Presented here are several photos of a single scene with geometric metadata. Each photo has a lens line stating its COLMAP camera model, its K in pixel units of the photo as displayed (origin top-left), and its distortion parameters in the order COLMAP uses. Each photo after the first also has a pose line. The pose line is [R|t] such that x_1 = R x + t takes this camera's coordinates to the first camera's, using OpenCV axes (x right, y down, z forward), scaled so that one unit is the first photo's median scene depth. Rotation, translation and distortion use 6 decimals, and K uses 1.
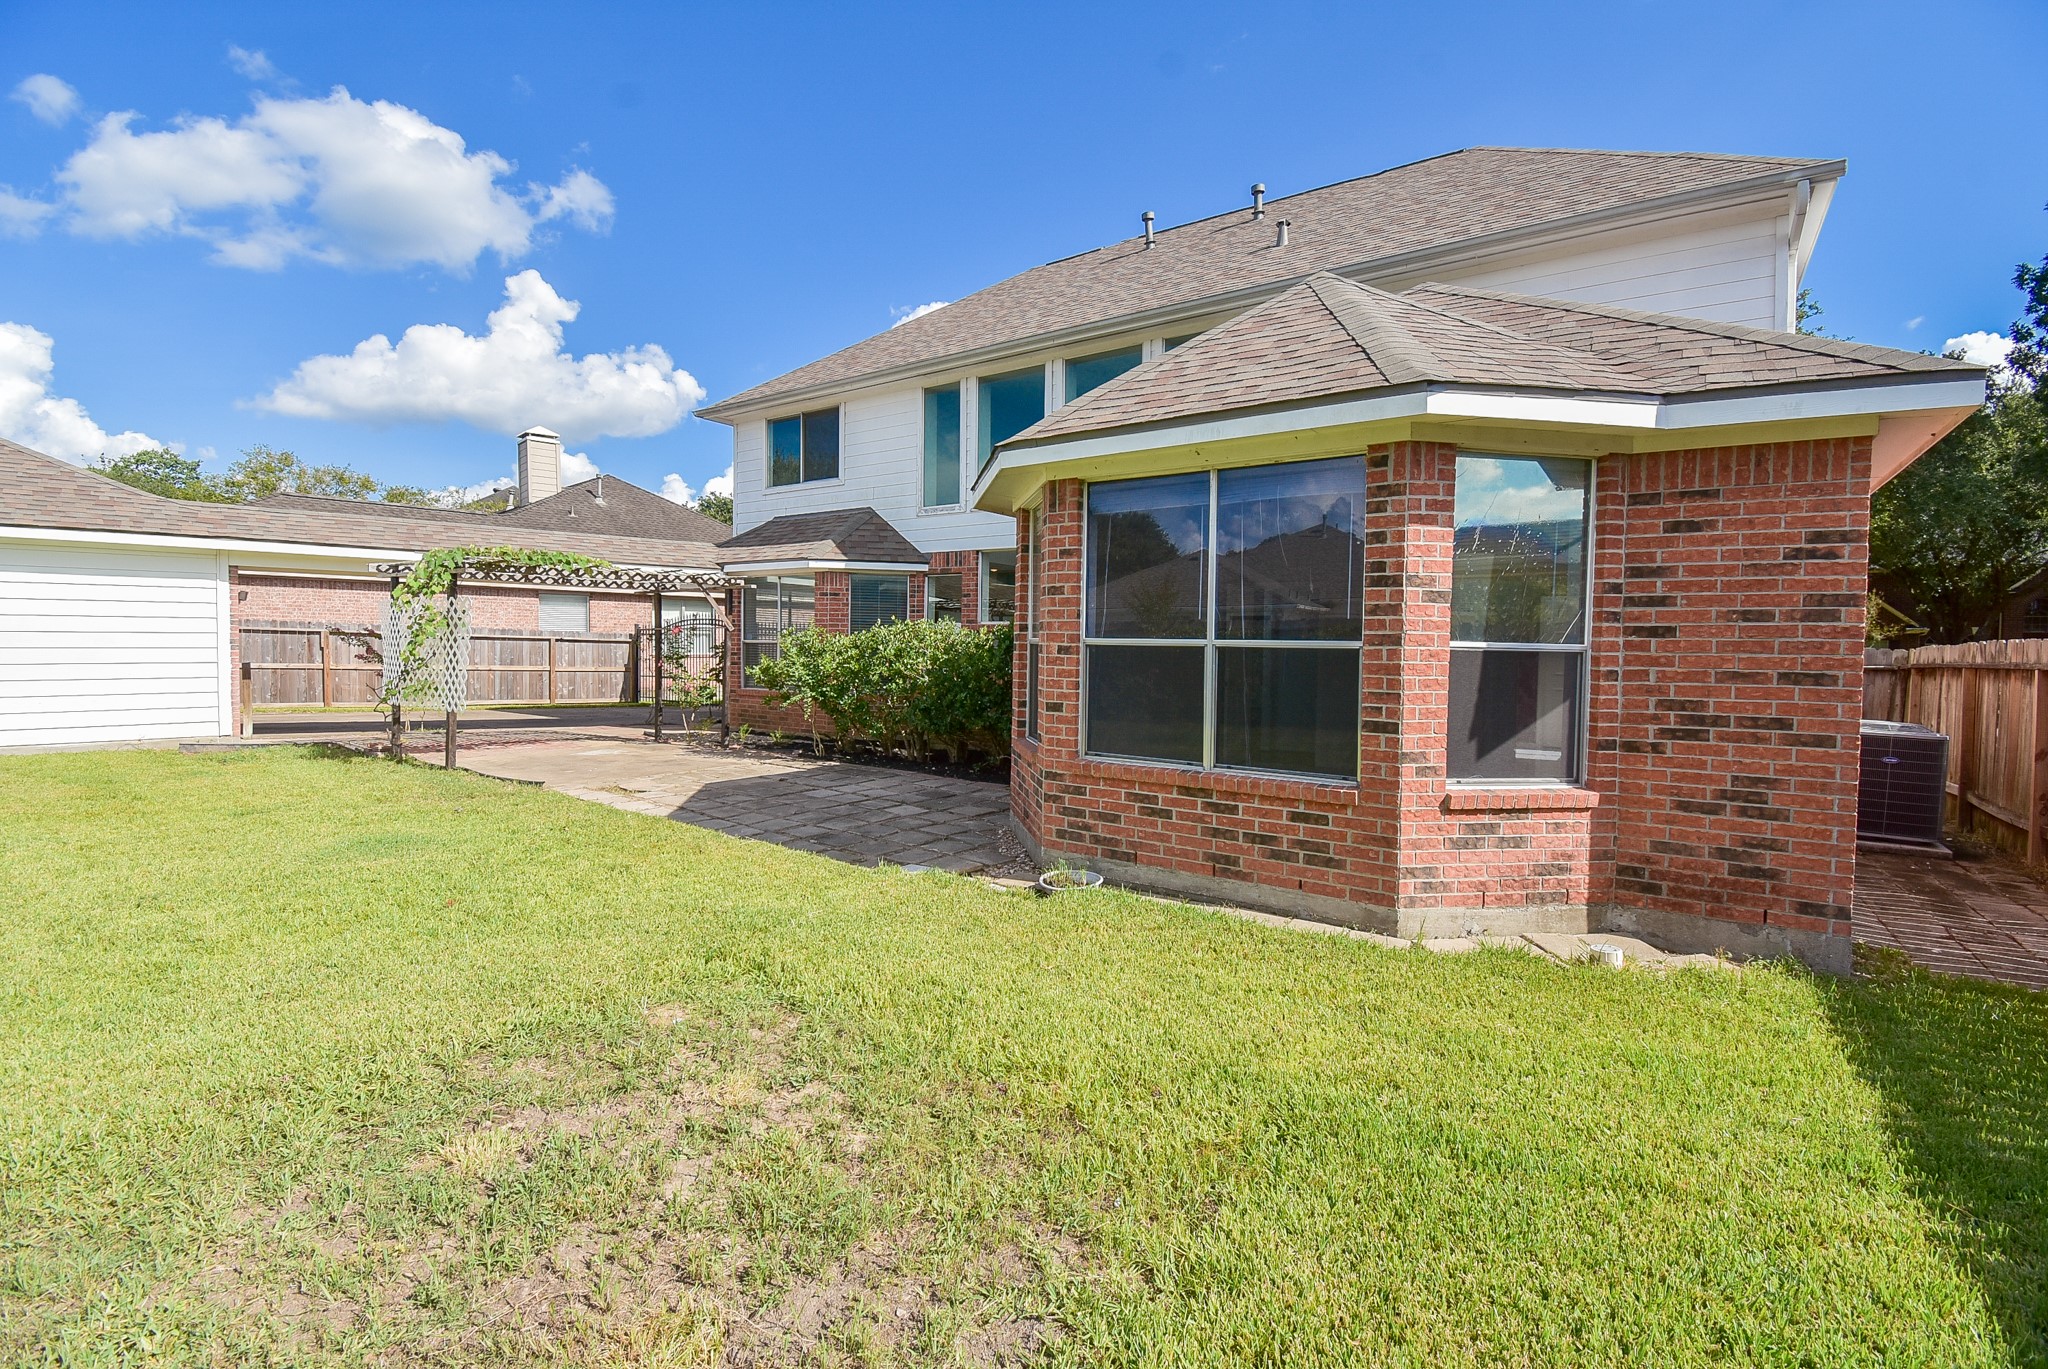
lens RADIAL K [[907.9, 0, 1024.2], [0, 907.9, 677.9], [0, 0, 1]] dist [0.009958, -0.018869]
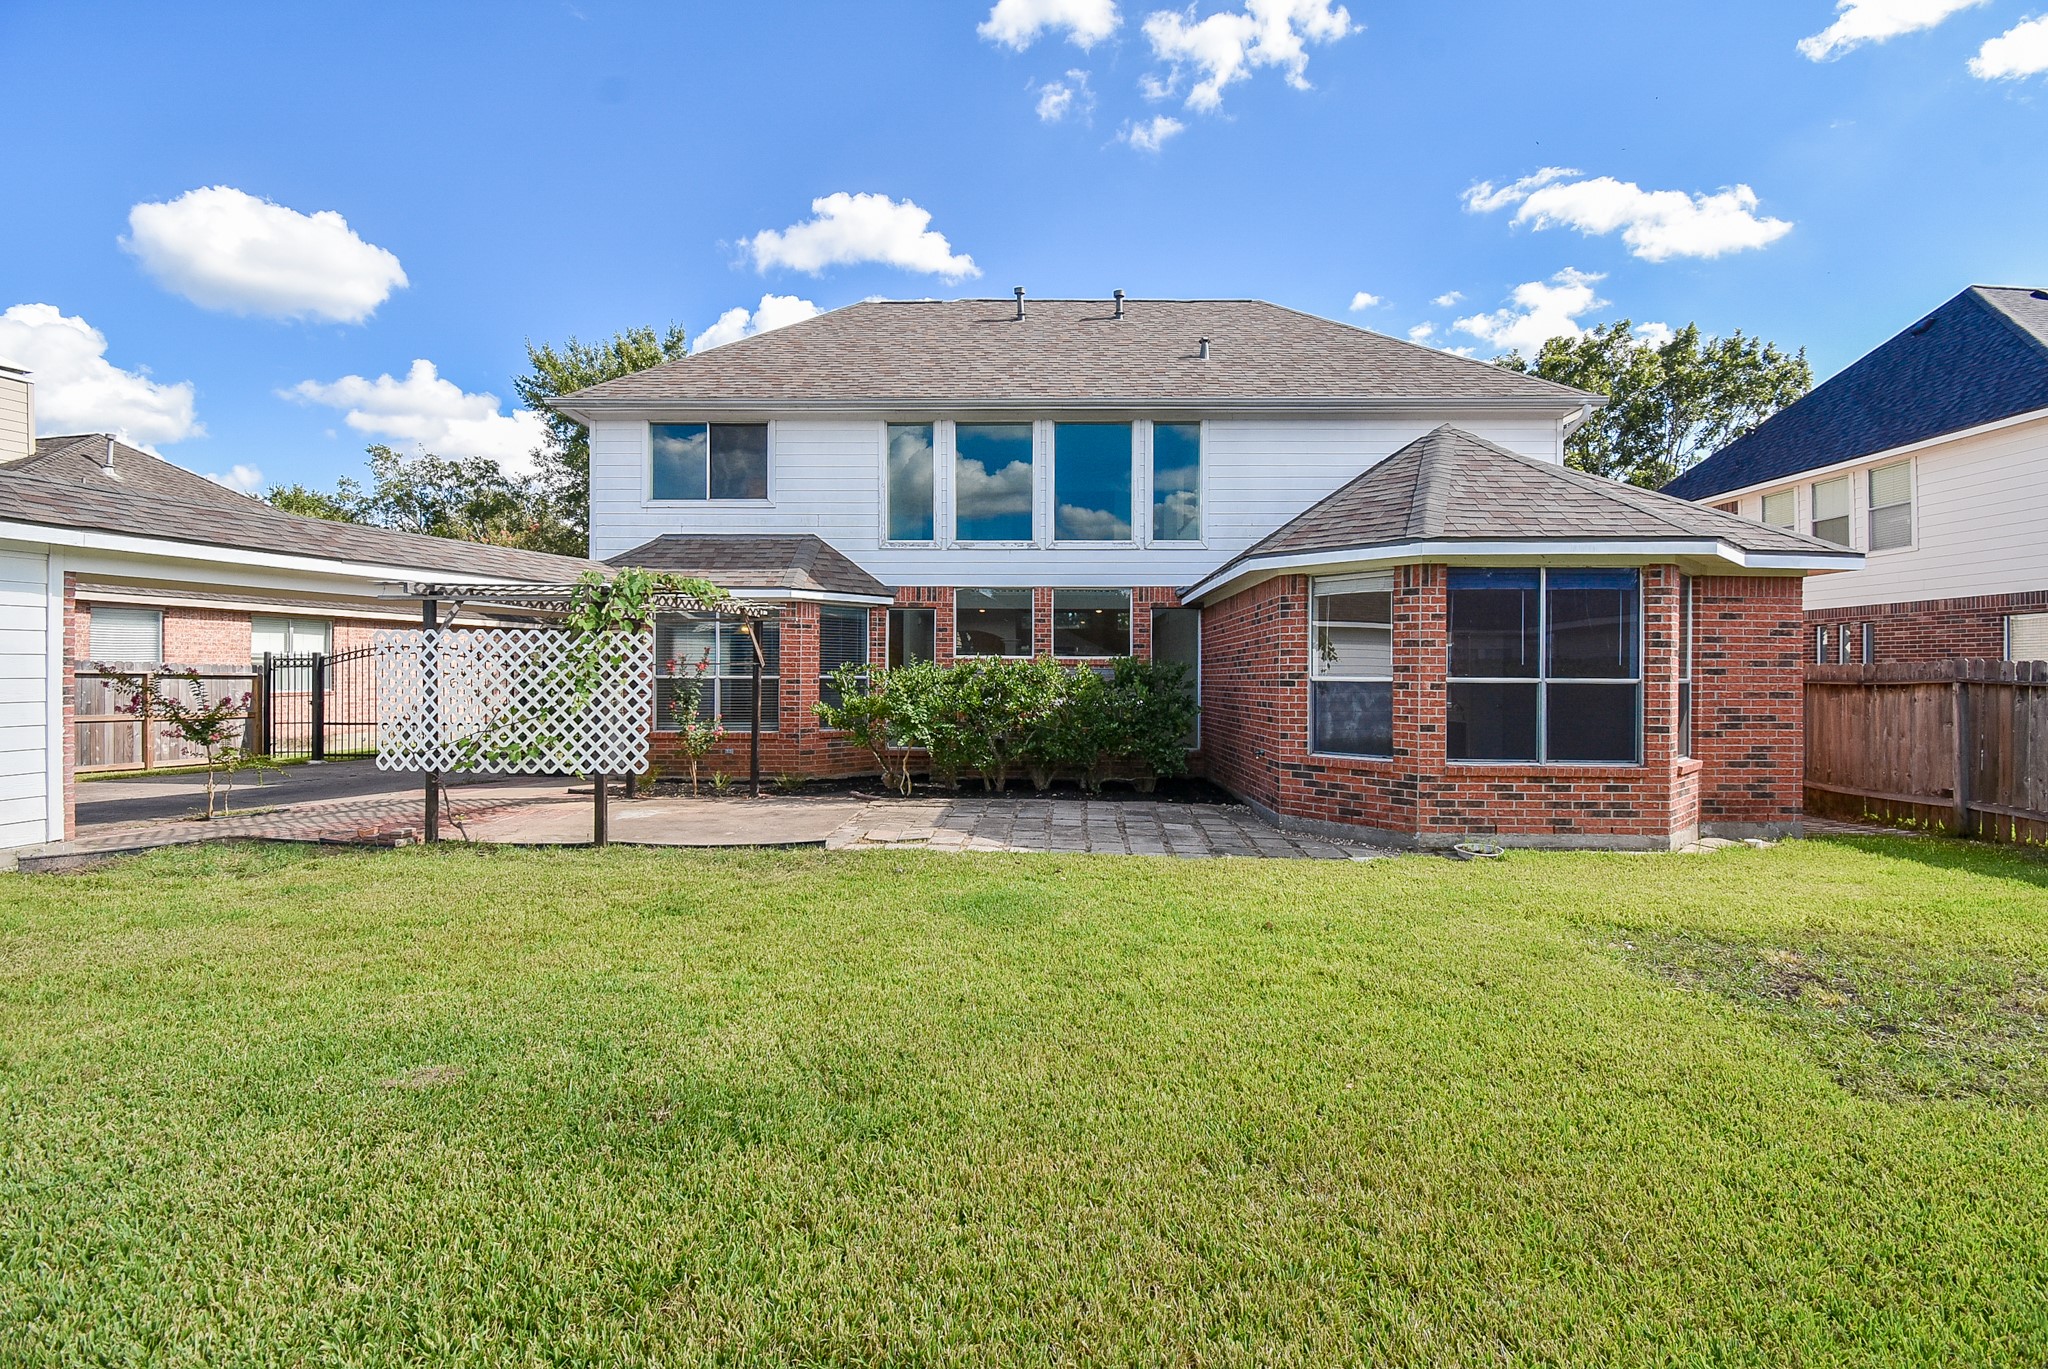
lens RADIAL K [[907.9, 0, 1035.8], [0, 907.9, 679.0], [0, 0, 1]] dist [0.009958, -0.018869]
pose [[0.828747, -0.014252, 0.559442, -1.371365], [0.027018, 0.999529, -0.014561, -0.042577], [-0.558971, 0.027183, 0.828741, 0.218305]]
